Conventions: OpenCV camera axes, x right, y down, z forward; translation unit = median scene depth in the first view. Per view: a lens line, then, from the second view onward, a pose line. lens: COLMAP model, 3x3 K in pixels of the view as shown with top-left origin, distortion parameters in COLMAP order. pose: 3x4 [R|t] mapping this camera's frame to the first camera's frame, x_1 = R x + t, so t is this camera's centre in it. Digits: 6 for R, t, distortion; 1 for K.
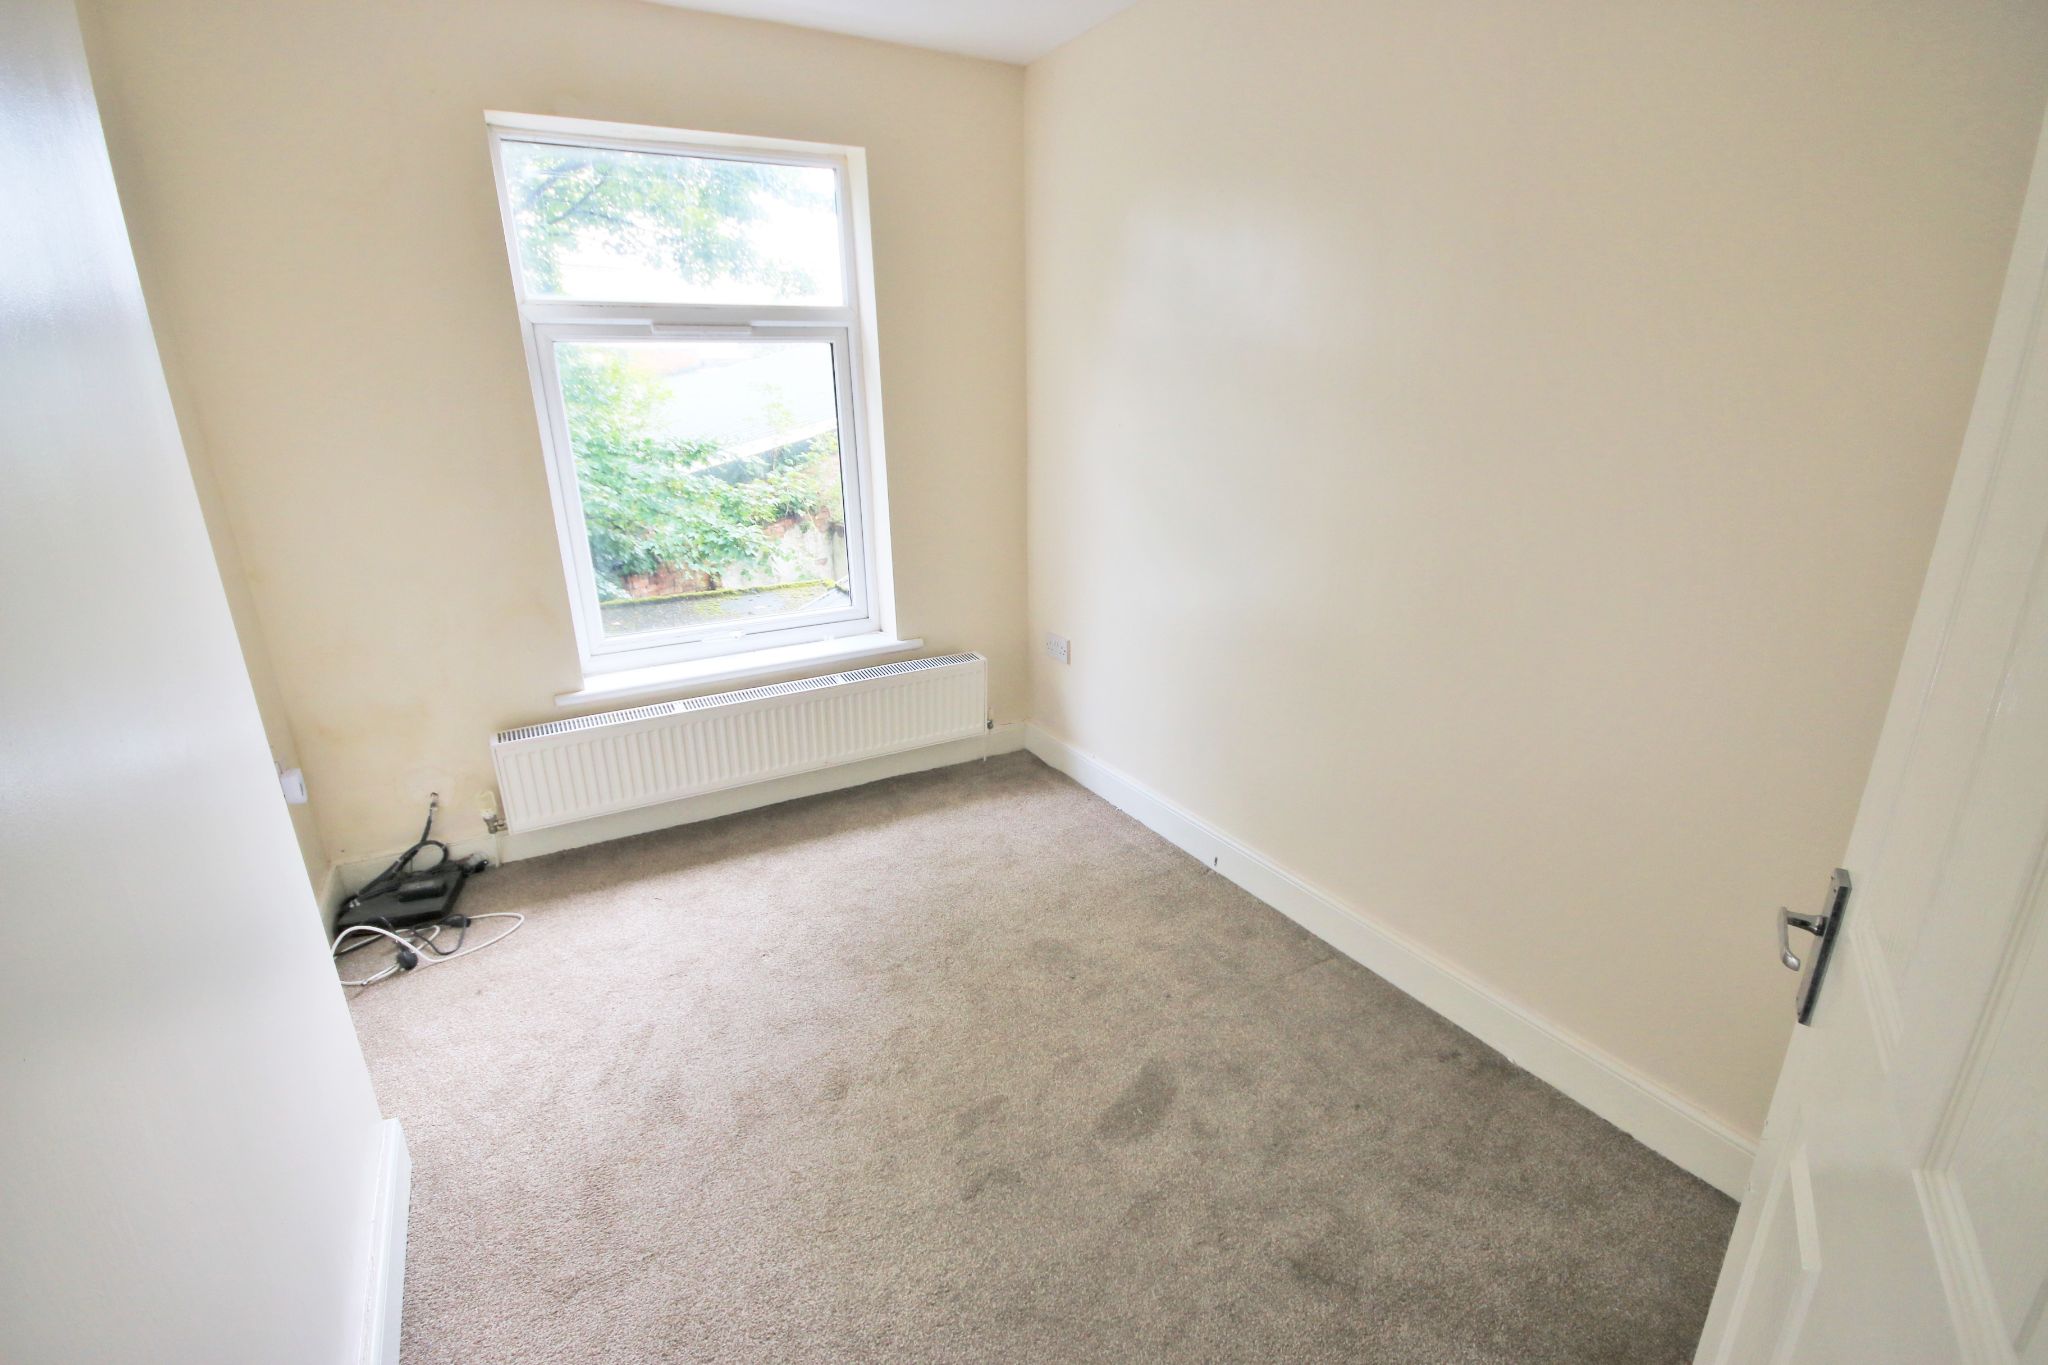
lens RADIAL K [[898.3, 0, 1024.0], [0, 898.3, 682.5], [0, 0, 1]] dist [-0.000522, 0.000240]
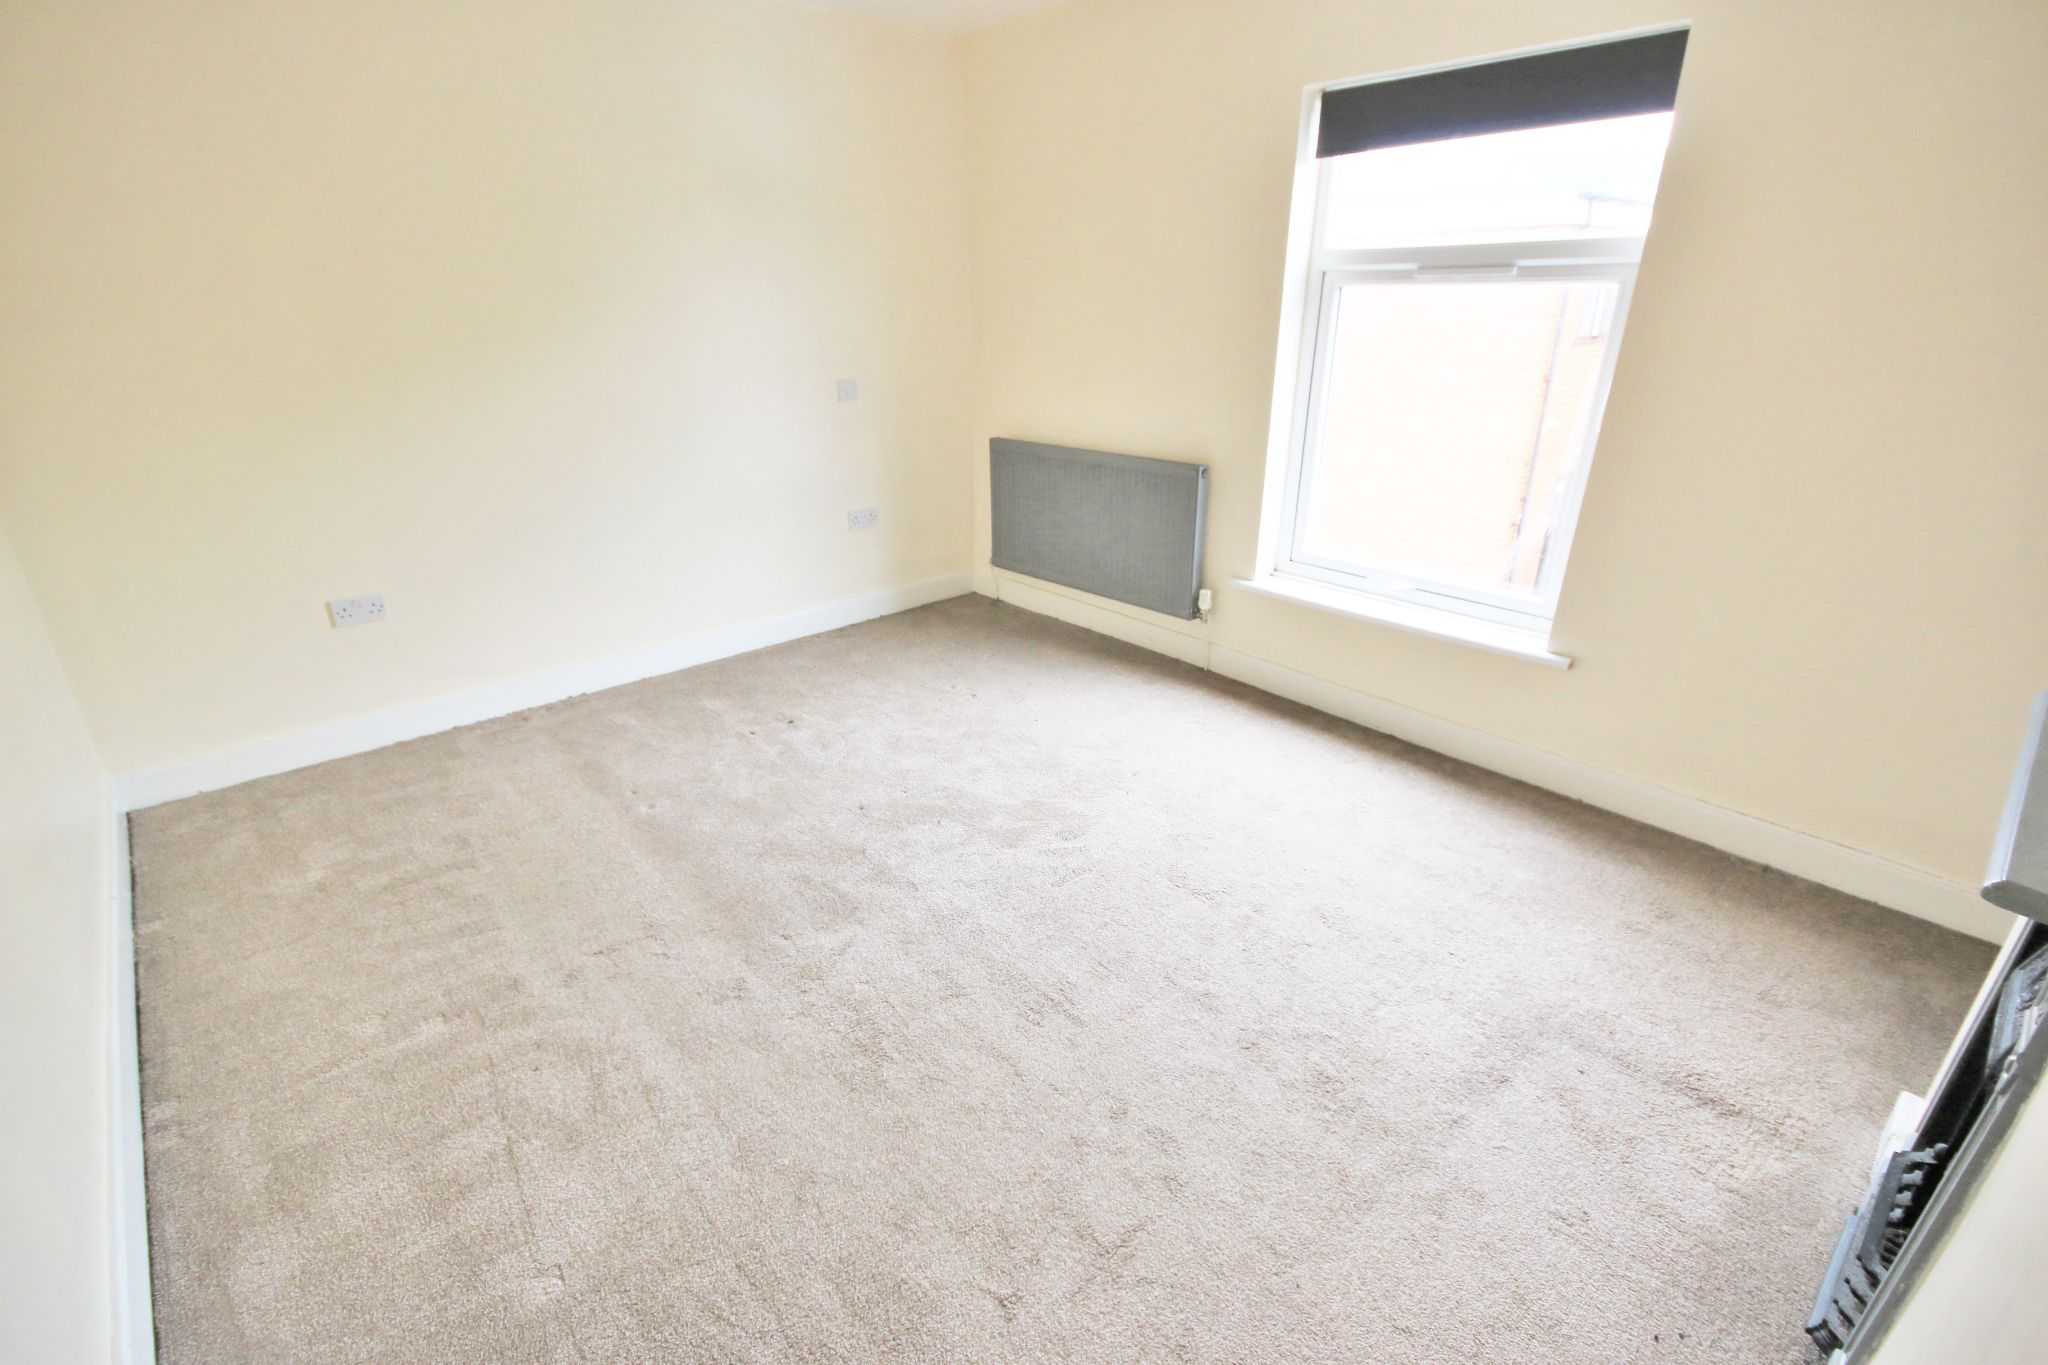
lens RADIAL K [[898.3, 0, 1024.0], [0, 898.3, 682.5], [0, 0, 1]] dist [-0.000522, 0.000240]
pose [[0.252111, 0.380461, -0.889769, 0.549532], [-0.327143, 0.898843, 0.291647, -0.118744], [0.910724, 0.217554, 0.351074, 0.314991]]
